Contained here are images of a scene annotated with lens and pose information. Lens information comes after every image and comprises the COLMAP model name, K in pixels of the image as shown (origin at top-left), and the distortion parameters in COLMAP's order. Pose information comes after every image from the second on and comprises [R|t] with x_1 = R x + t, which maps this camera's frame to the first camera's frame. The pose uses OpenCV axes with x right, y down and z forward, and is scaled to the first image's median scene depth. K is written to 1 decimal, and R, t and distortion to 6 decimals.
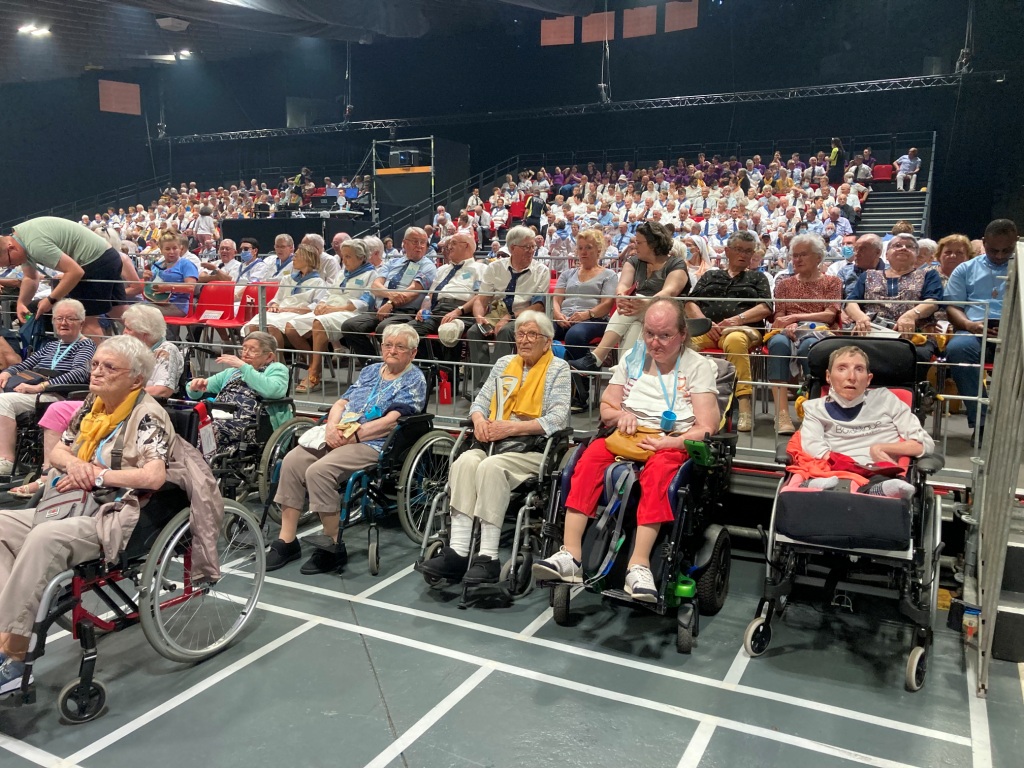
lens RADIAL K [[839.1, 0, 512.0], [0, 839.1, 384.0], [0, 0, 1]] dist [0.011513, 0.010716]
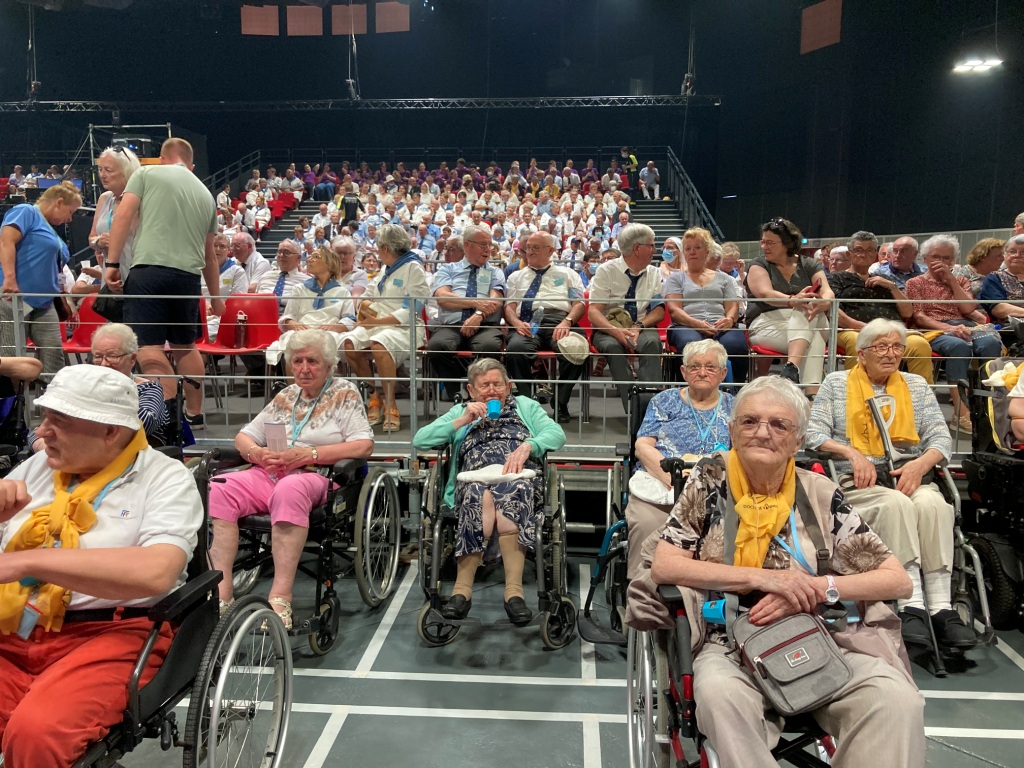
lens RADIAL K [[832.8, 0, 512.0], [0, 832.8, 384.0], [0, 0, 1]] dist [0.007698, 0.007175]
pose [[0.917989, -0.065938, 0.391086, -0.131812], [0.067053, 0.997691, 0.010820, -0.010317], [-0.390896, 0.016290, 0.920291, 0.067729]]
